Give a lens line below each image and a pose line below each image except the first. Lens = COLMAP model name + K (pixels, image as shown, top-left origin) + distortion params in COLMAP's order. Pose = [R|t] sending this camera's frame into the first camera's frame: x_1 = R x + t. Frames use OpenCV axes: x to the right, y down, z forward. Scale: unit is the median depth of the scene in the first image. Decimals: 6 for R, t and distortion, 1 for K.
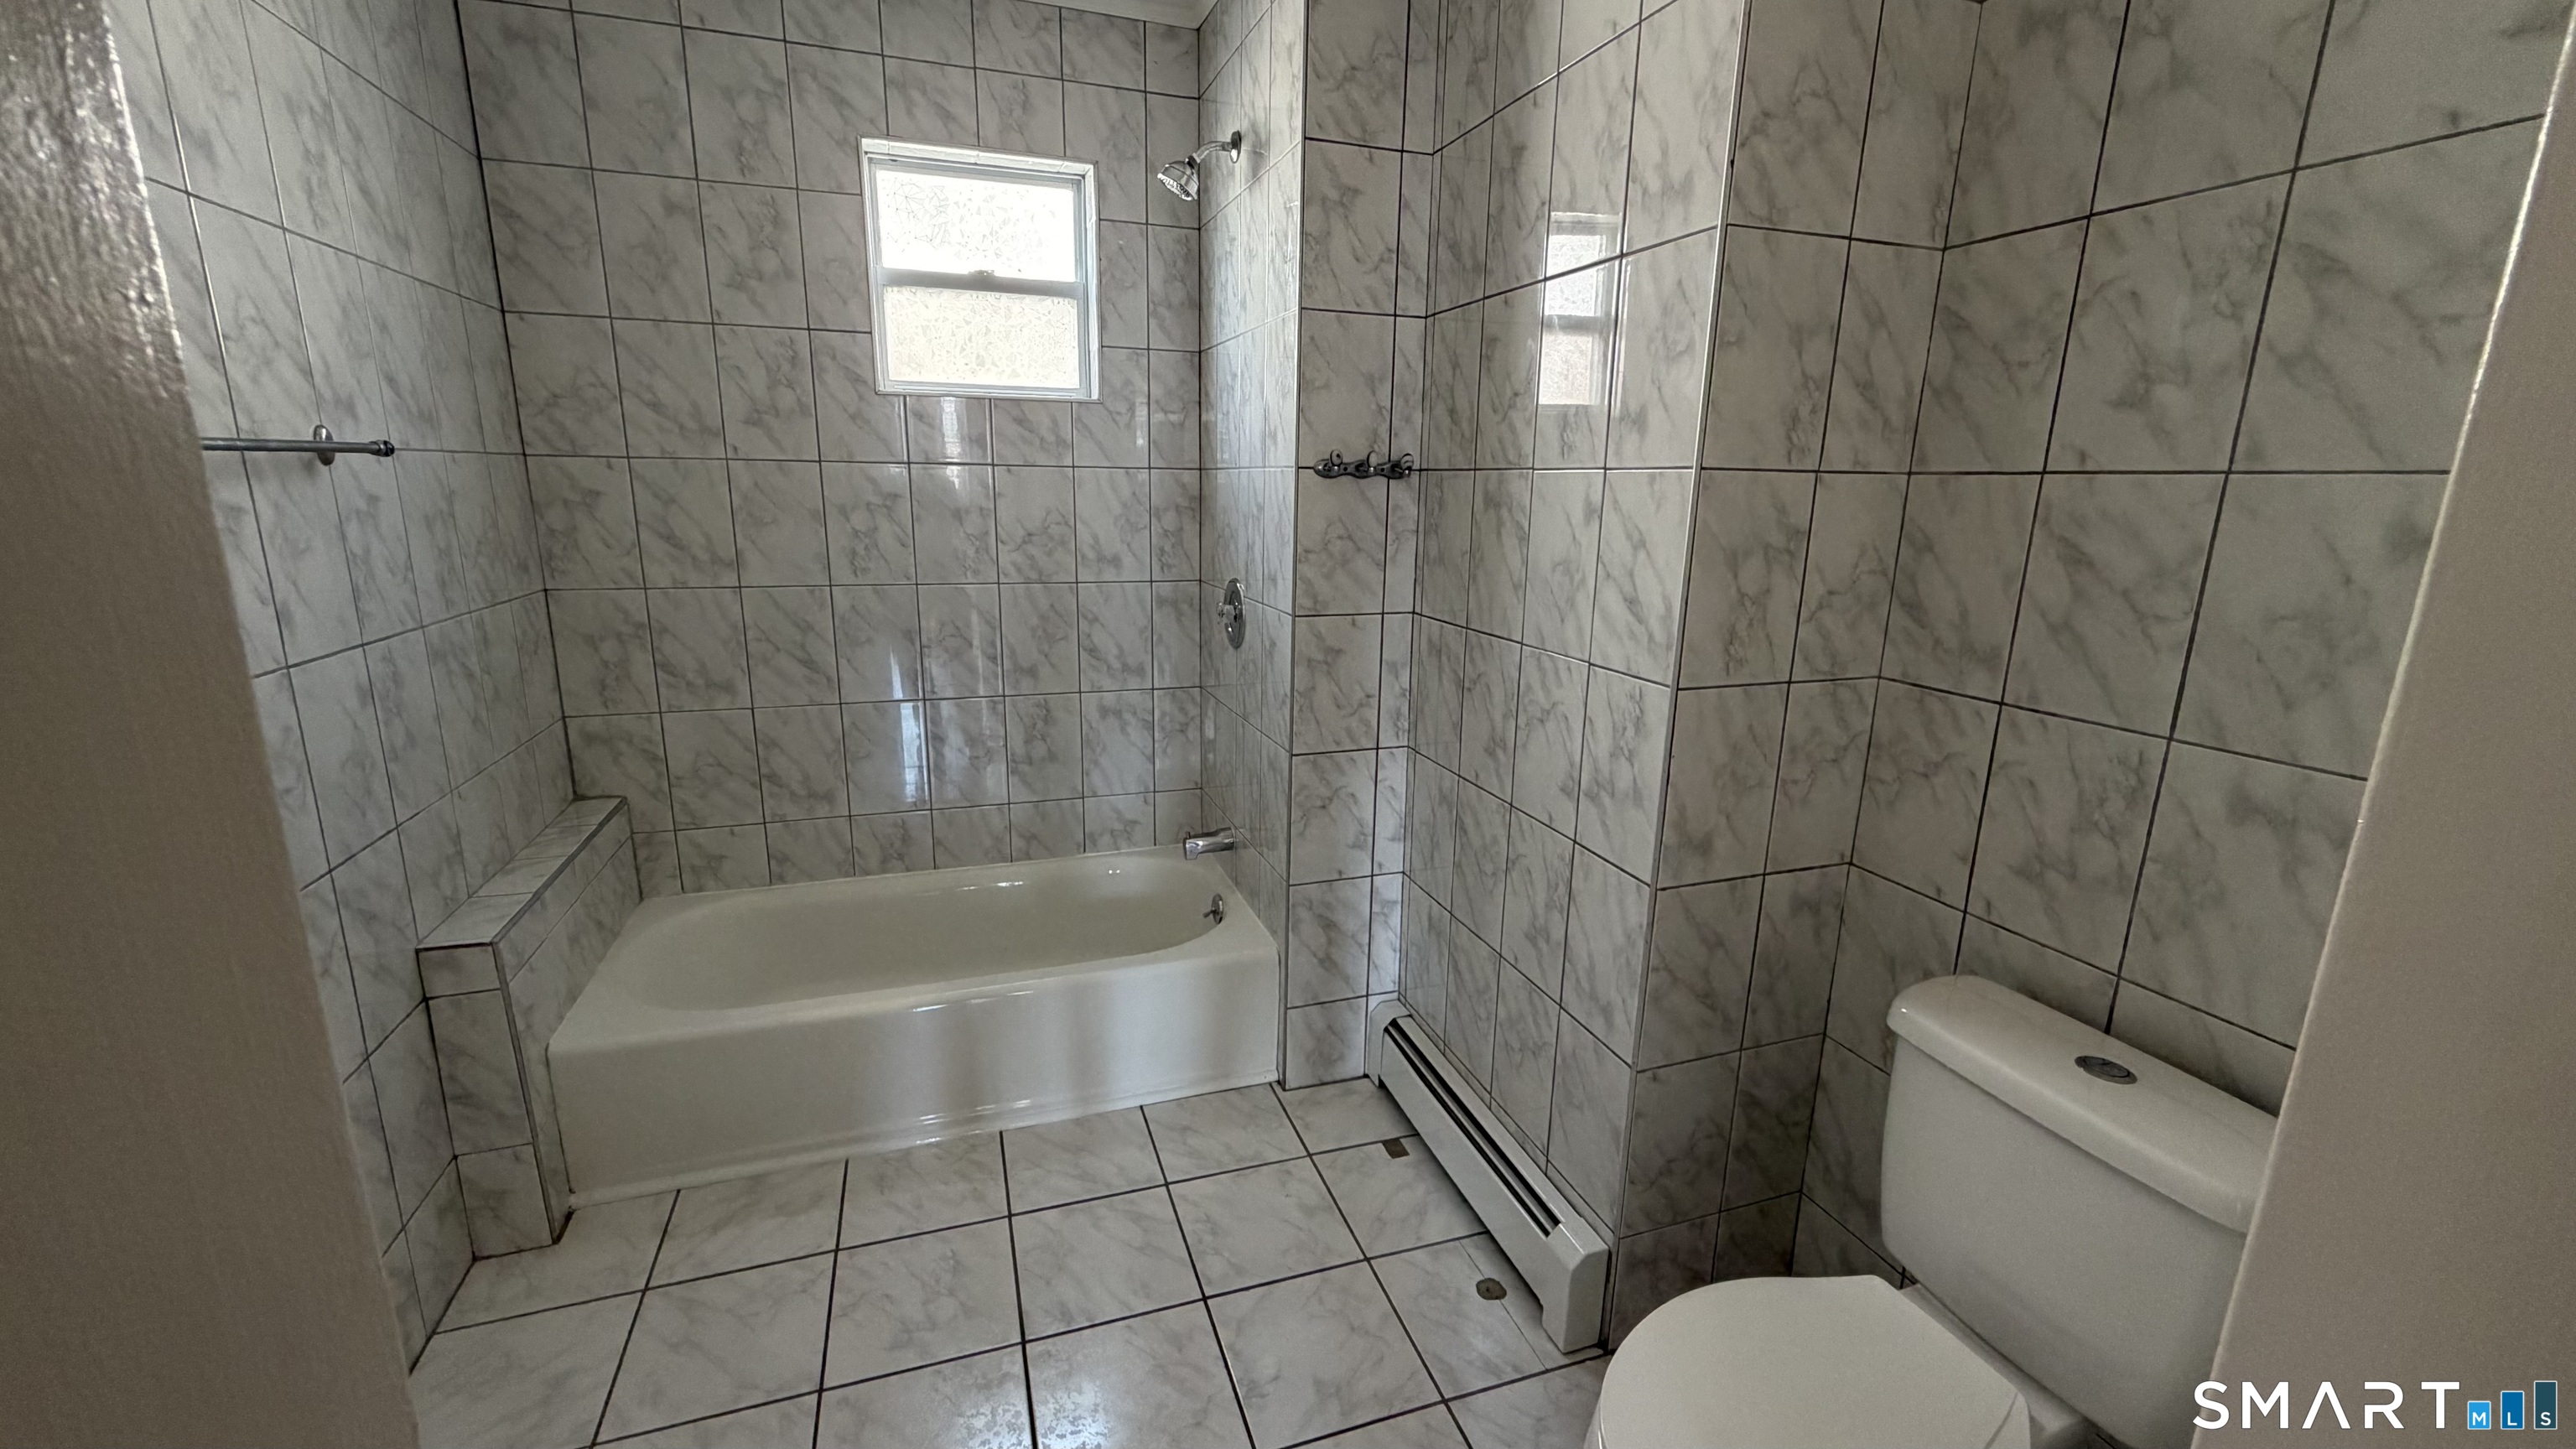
lens RADIAL K [[1028.2, 0, 1280.6], [0, 1028.2, 724.8], [0, 0, 1]] dist [-0.001286, 0.000301]
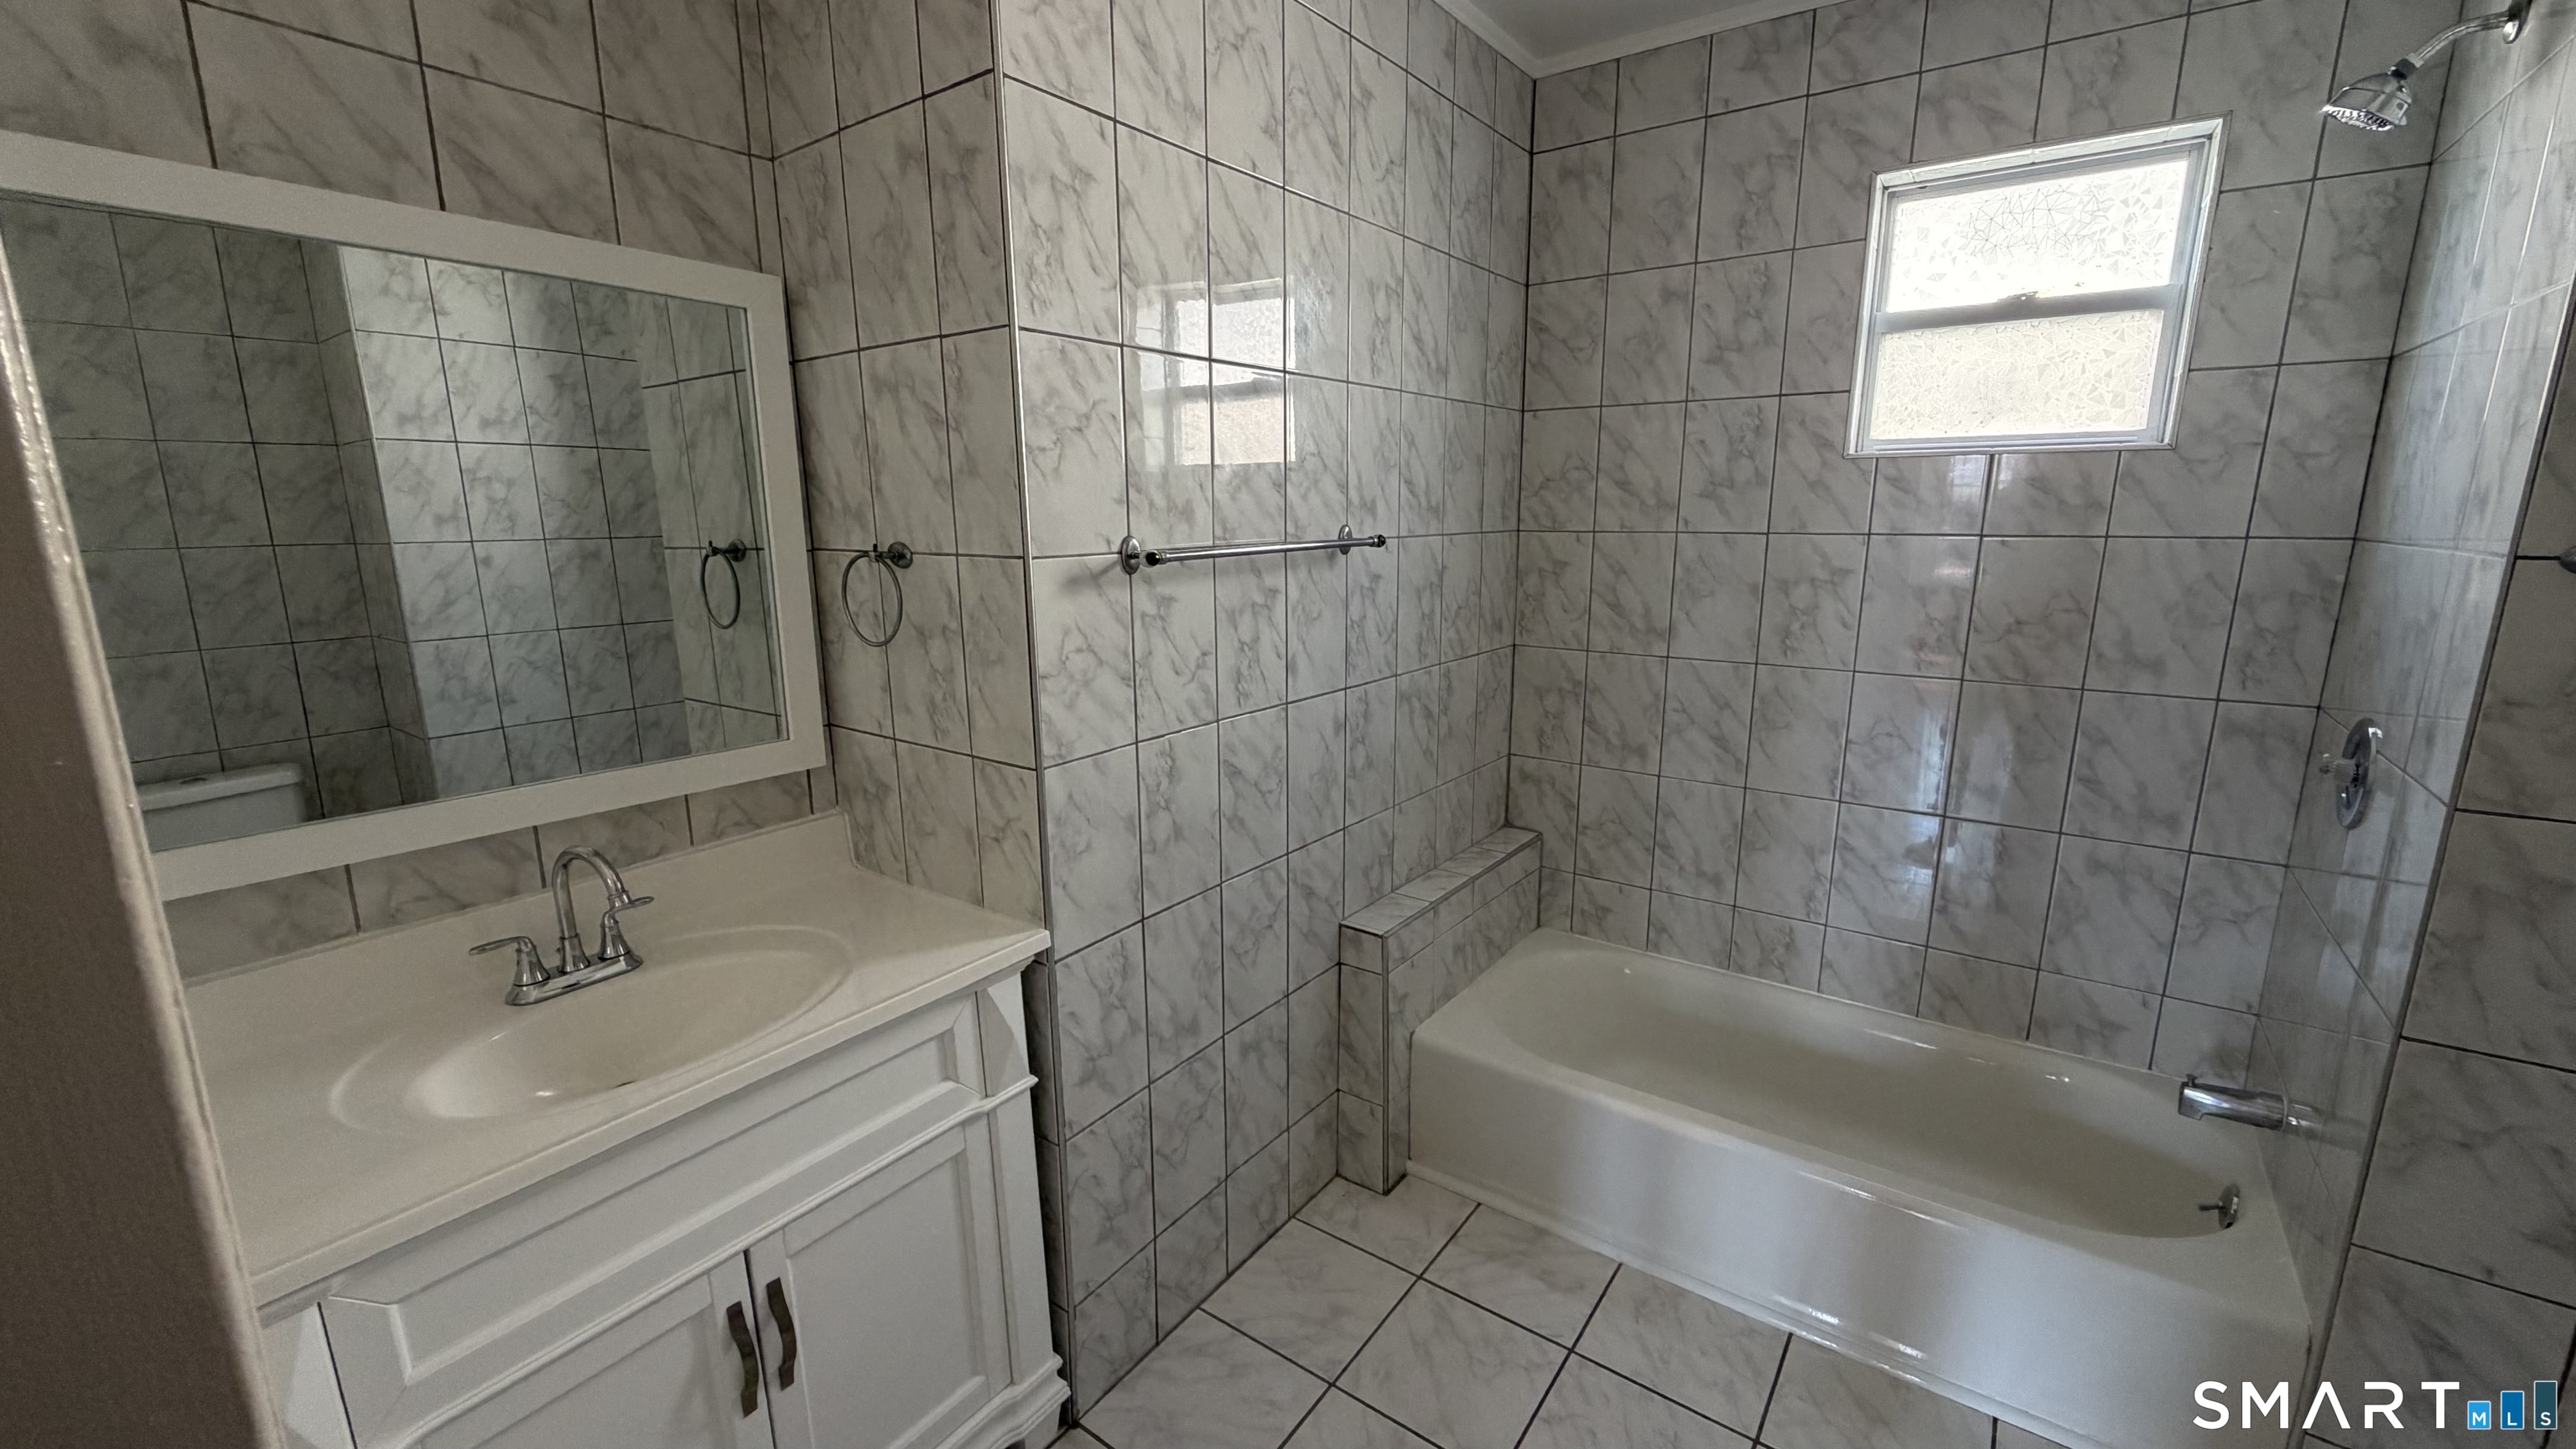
lens RADIAL K [[1028.2, 0, 1280.6], [0, 1028.2, 724.8], [0, 0, 1]] dist [-0.001286, 0.000301]
pose [[0.573710, 0.148327, -0.805516, 0.083970], [-0.173979, 0.983092, 0.057113, -0.062662], [0.800368, 0.107377, 0.589815, 0.110375]]
